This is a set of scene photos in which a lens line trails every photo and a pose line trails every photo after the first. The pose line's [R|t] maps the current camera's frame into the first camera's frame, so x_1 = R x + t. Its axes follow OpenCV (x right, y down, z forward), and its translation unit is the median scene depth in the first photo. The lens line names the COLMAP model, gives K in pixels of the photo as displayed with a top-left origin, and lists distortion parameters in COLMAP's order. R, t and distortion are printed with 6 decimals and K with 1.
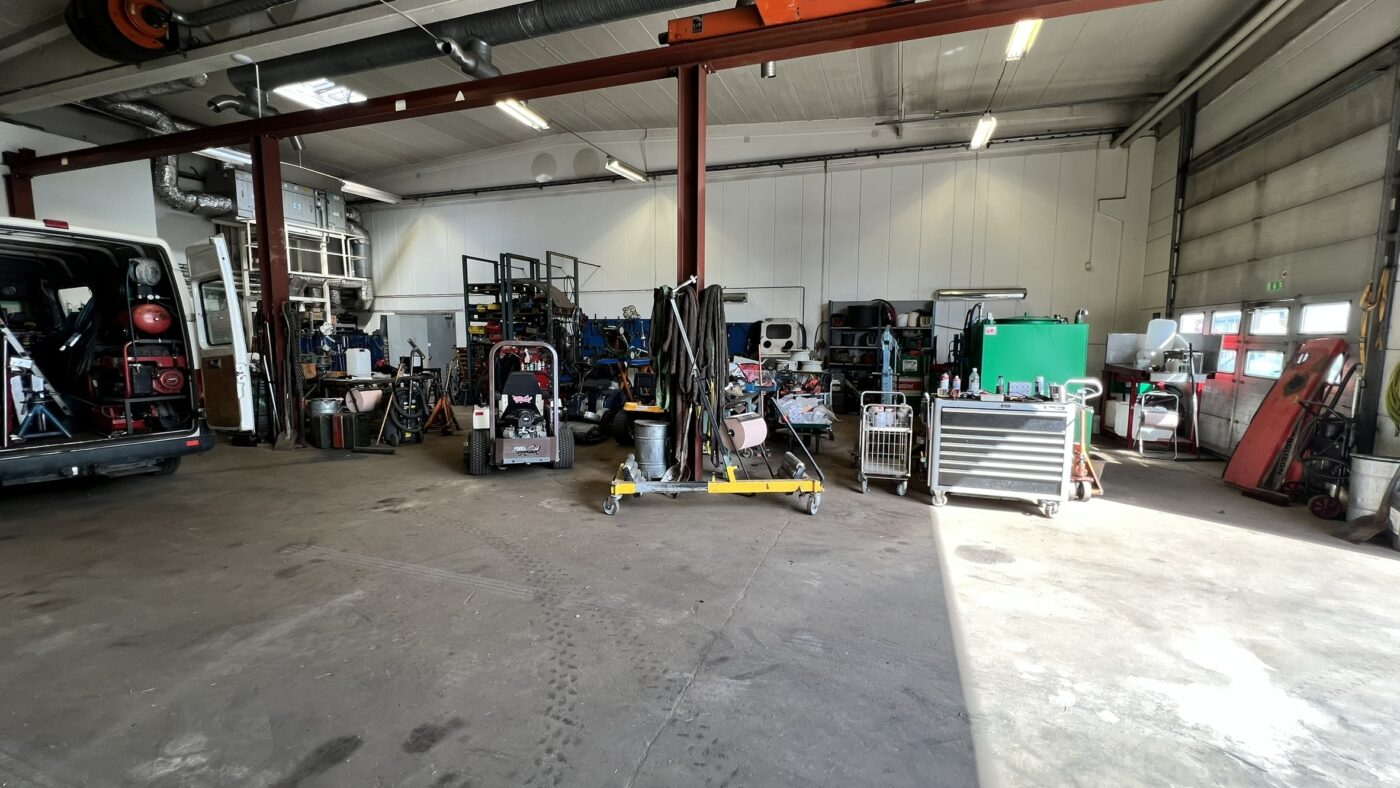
lens RADIAL K [[569.1, 0, 700.0], [0, 569.1, 394.0], [0, 0, 1]] dist [0.000780, -0.000164]
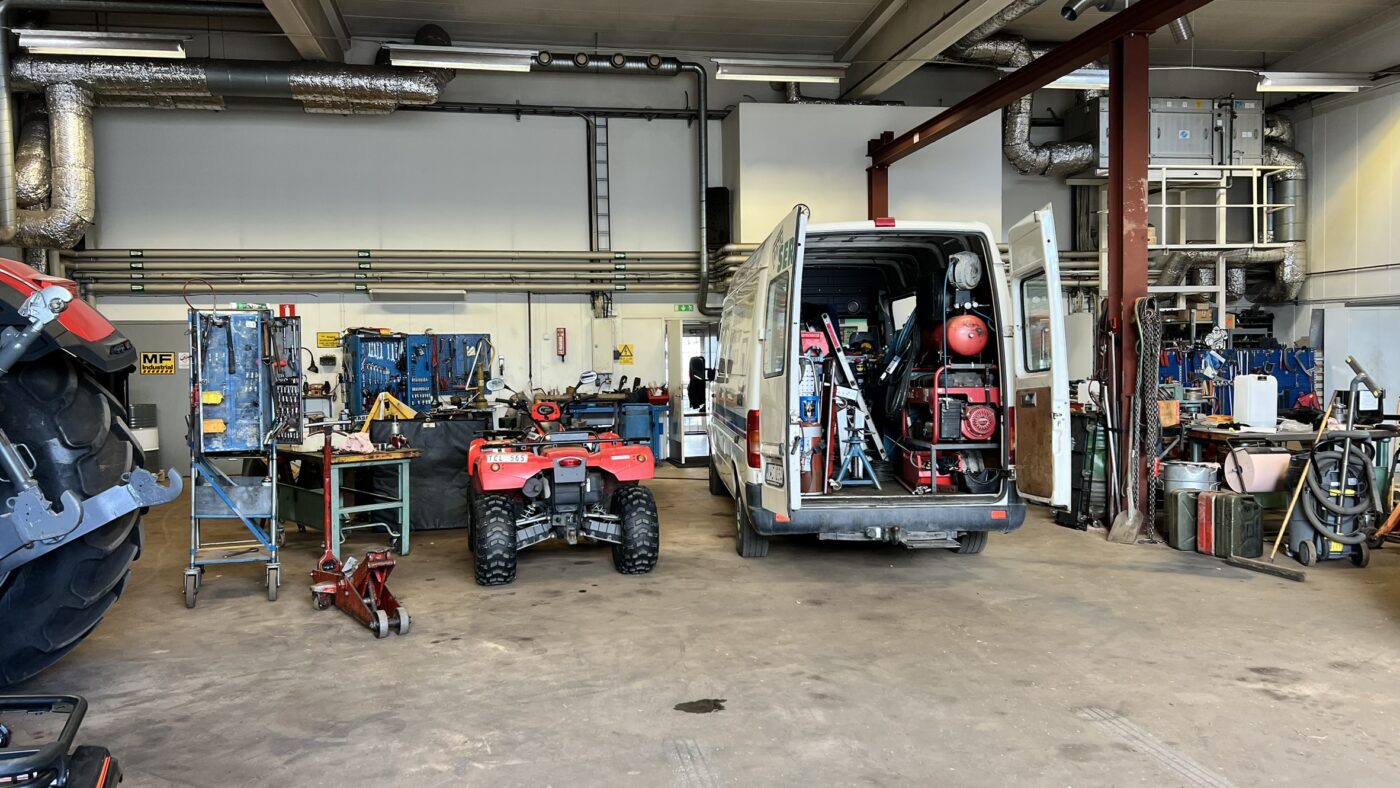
lens RADIAL K [[1053.8, 0, 700.0], [0, 1053.8, 394.0], [0, 0, 1]] dist [0.058437, -0.066577]
pose [[0.488392, 0.019626, -0.872404, 0.040921], [-0.066163, 0.997702, -0.014595, -0.015676], [0.870113, 0.064849, 0.488568, 0.055177]]
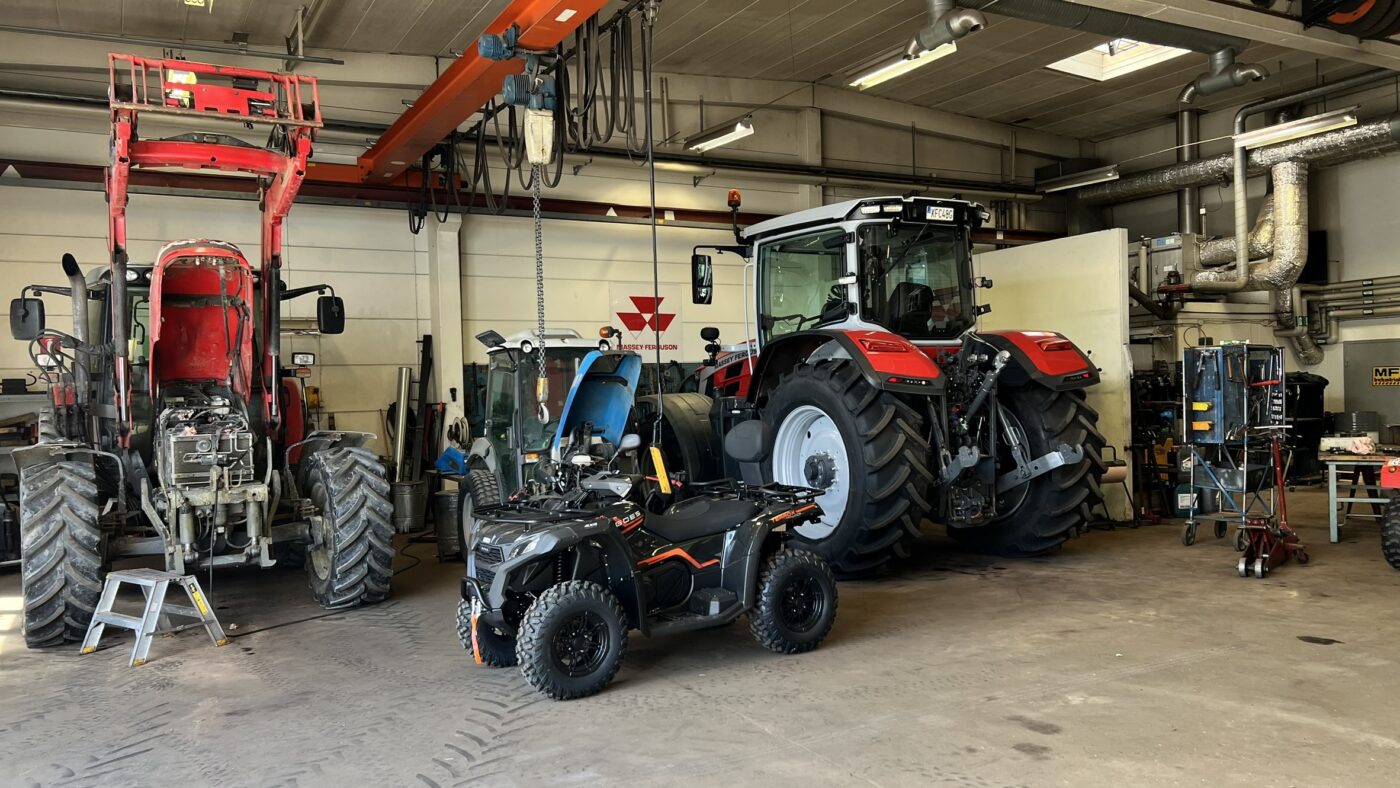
lens RADIAL K [[1053.8, 0, 700.0], [0, 1053.8, 394.0], [0, 0, 1]] dist [0.058437, -0.066577]
pose [[-0.674721, 0.014152, -0.737937, 0.674474], [-0.048714, 0.996782, 0.063657, -0.094381], [0.736463, 0.078898, -0.671861, 0.825553]]
